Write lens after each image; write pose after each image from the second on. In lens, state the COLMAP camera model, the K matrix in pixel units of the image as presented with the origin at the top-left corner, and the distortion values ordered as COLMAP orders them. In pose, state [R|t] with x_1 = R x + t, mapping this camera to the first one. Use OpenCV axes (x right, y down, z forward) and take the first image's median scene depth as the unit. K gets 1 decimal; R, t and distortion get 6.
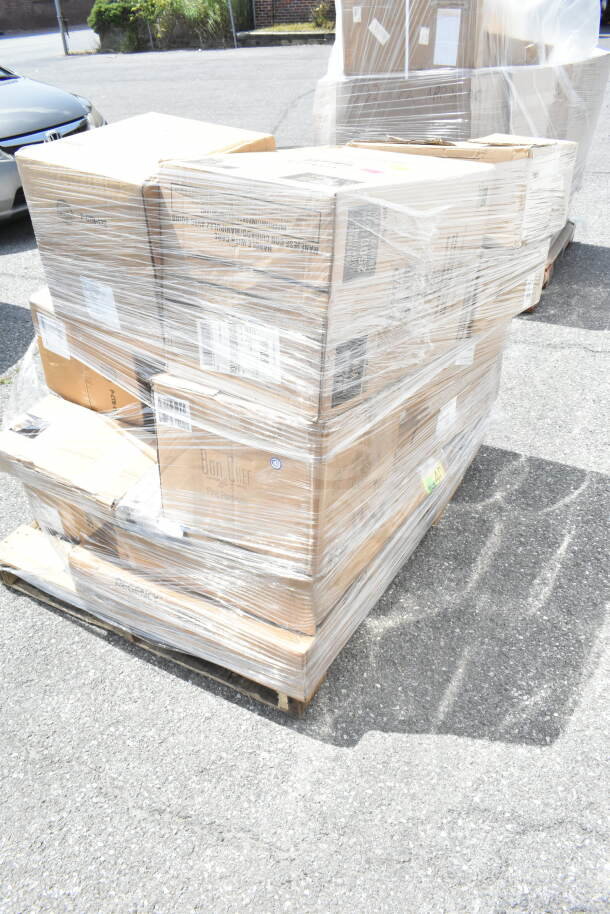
lens RADIAL K [[703.5, 0, 301.8], [0, 703.5, 460.8], [0, 0, 1]] dist [-0.019643, 0.009224]
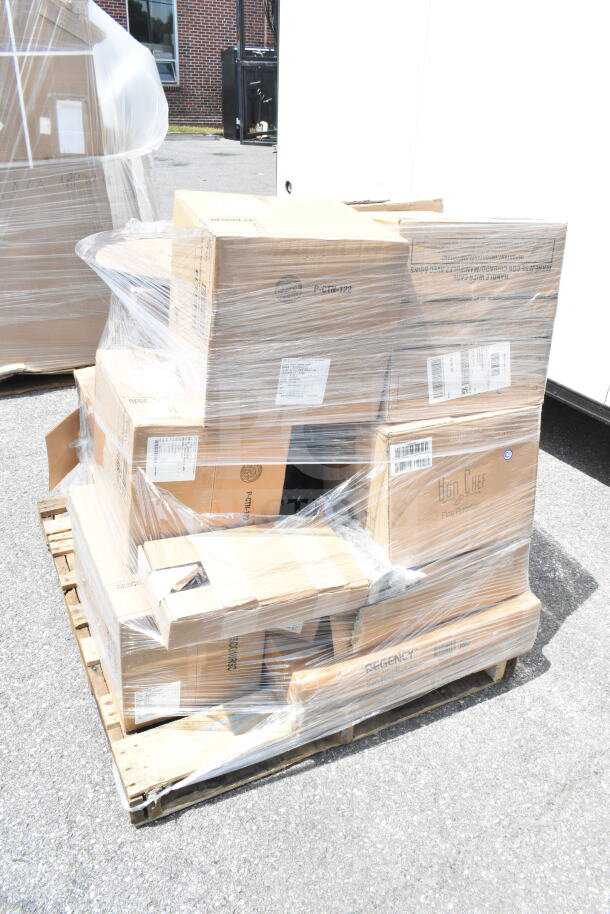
lens RADIAL K [[703.5, 0, 301.8], [0, 703.5, 460.8], [0, 0, 1]] dist [-0.019643, 0.009224]
pose [[0.569169, -0.336589, 0.750170, -0.915194], [0.421617, 0.902766, 0.085167, -0.190307], [-0.705893, 0.267810, 0.655738, 0.381641]]
